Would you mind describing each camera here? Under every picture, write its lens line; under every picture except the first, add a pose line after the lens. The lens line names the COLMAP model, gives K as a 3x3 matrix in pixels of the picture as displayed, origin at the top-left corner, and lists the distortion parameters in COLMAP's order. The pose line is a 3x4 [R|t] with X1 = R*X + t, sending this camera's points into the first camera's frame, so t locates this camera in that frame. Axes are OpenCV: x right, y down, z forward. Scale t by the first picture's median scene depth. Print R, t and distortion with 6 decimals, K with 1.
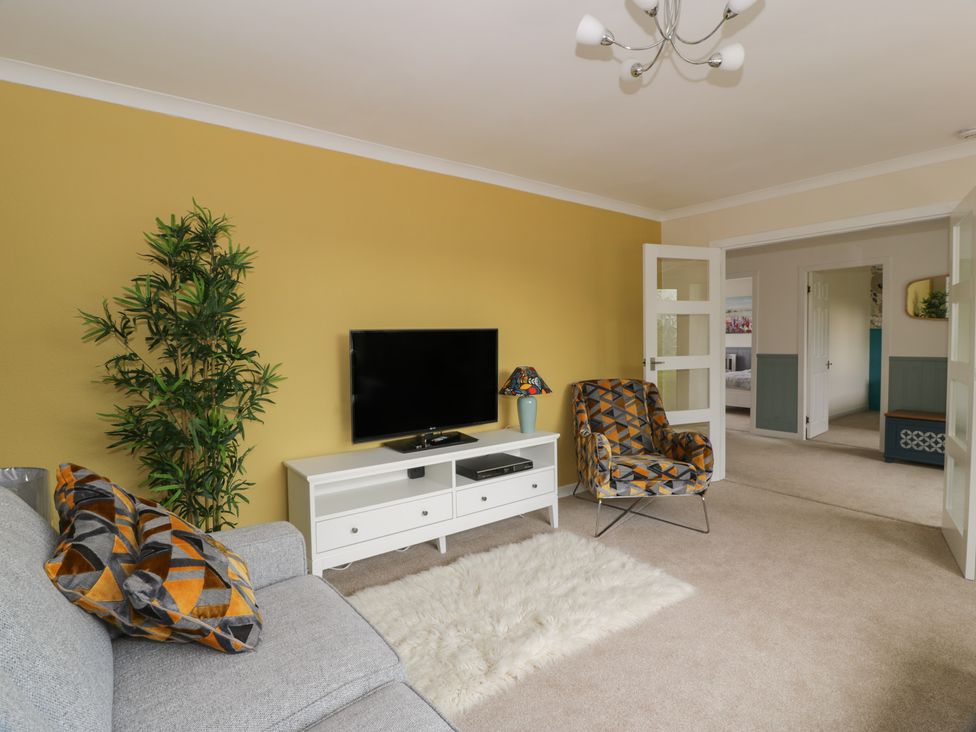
lens RADIAL K [[517.9, 0, 488.5], [0, 517.9, 365.1], [0, 0, 1]] dist [-0.007623, -0.009127]
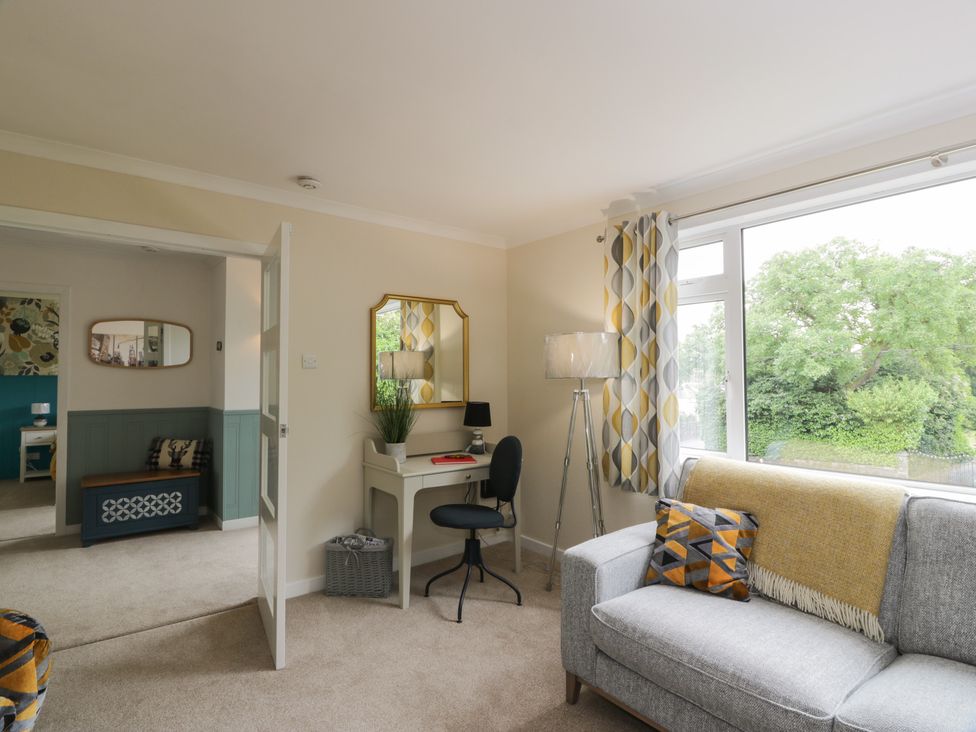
lens RADIAL K [[517.9, 0, 486.4], [0, 517.9, 364.1], [0, 0, 1]] dist [-0.007623, -0.009127]
pose [[-0.017457, 0.036394, 0.999185, -0.027969], [0.050528, 0.998093, -0.035471, -0.031785], [-0.998570, 0.049868, -0.019263, 0.410946]]
